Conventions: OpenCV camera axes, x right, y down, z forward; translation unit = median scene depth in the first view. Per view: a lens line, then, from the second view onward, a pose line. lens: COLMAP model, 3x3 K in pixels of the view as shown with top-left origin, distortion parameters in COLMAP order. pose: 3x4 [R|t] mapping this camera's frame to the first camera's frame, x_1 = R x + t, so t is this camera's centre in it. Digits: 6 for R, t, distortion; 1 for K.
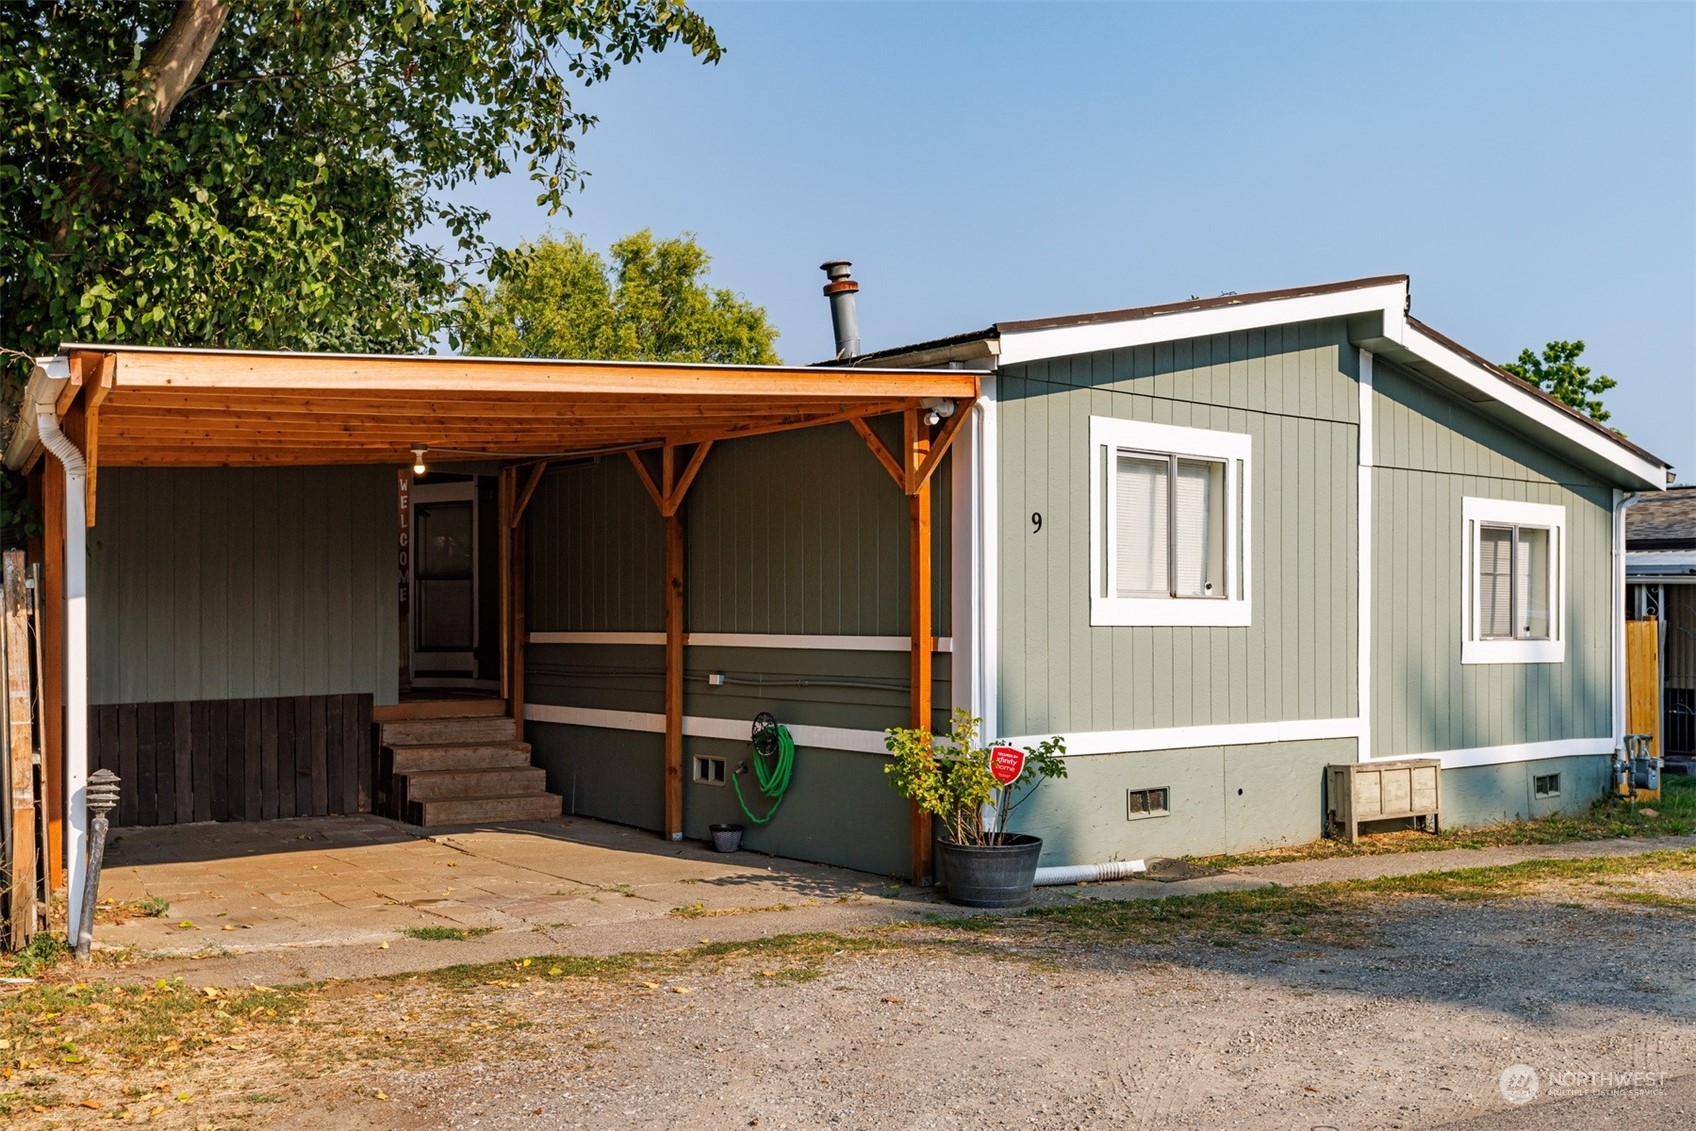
lens RADIAL K [[1623.8, 0, 845.1], [0, 1623.8, 579.0], [0, 0, 1]] dist [0.019167, 0.000000]
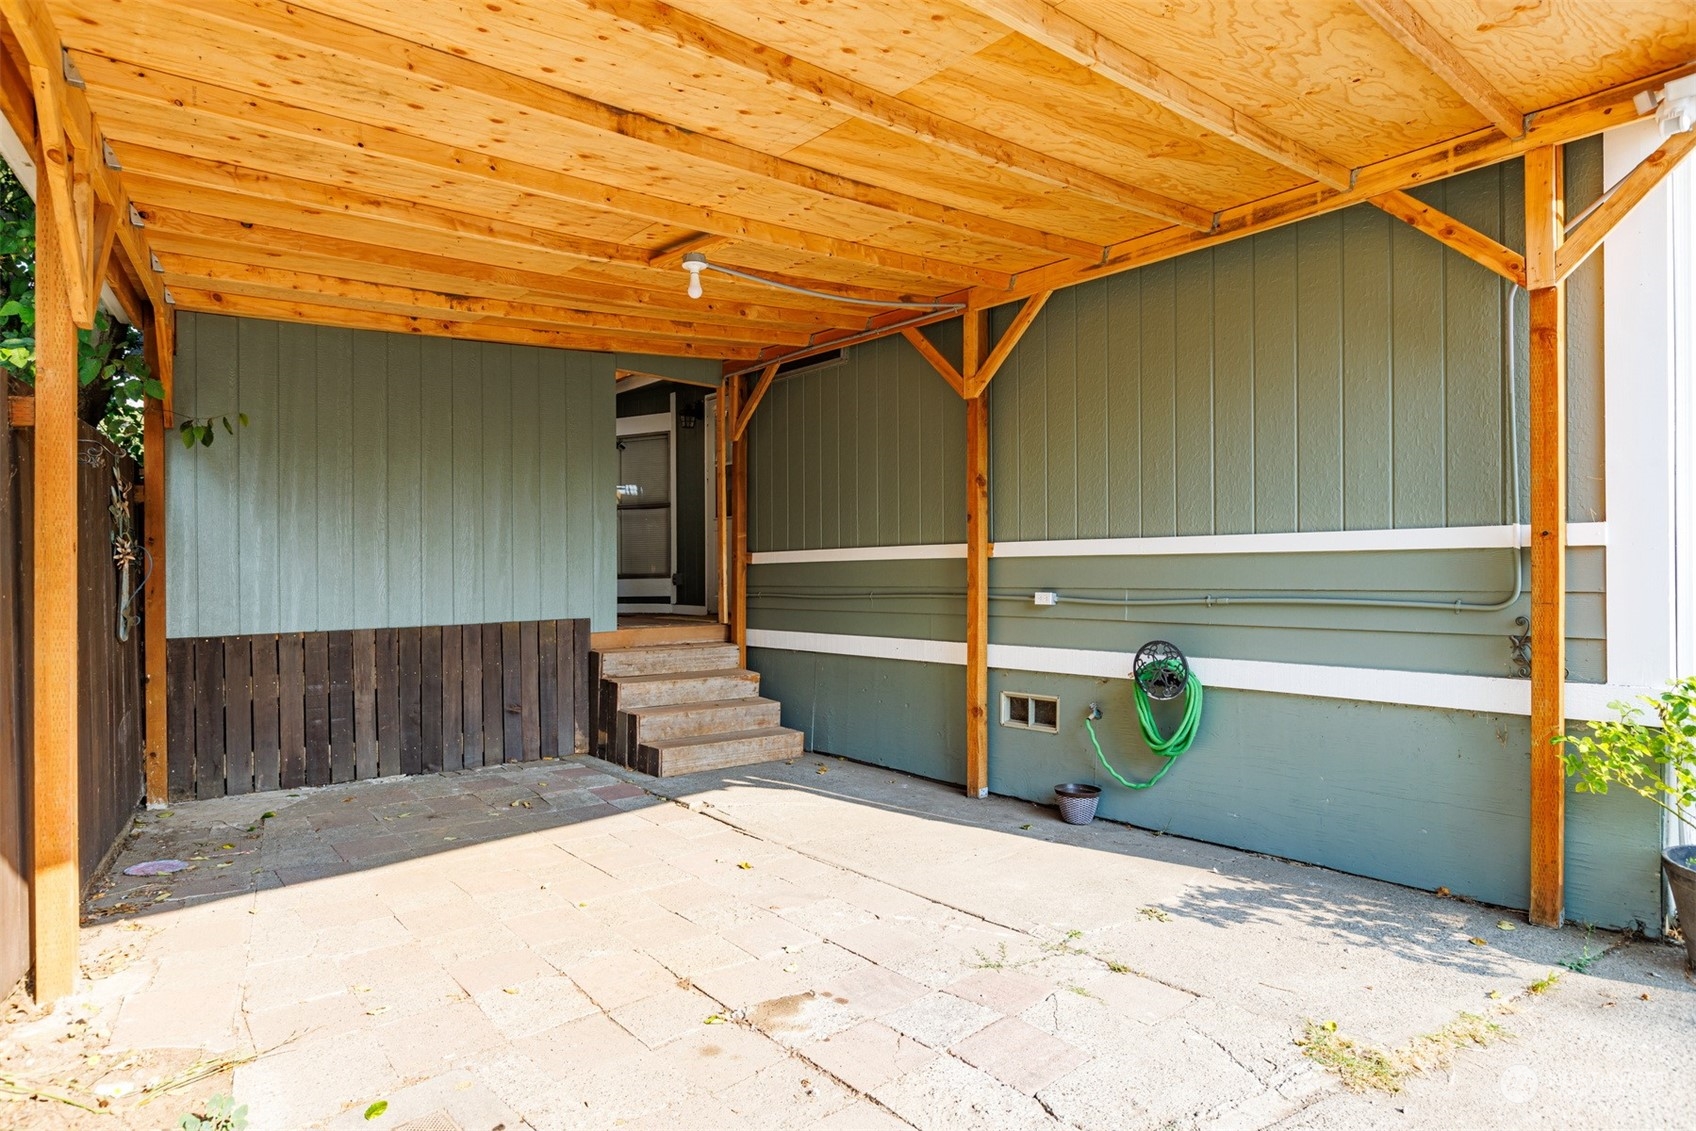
lens RADIAL K [[943.6, 0, 851.3], [0, 943.6, 549.9], [0, 0, 1]] dist [0.007502, -0.000893]
pose [[0.998832, -0.001942, 0.048273, -0.174282], [0.002038, 0.999996, -0.001955, 0.034478], [-0.048269, 0.002051, 0.998832, 0.483044]]
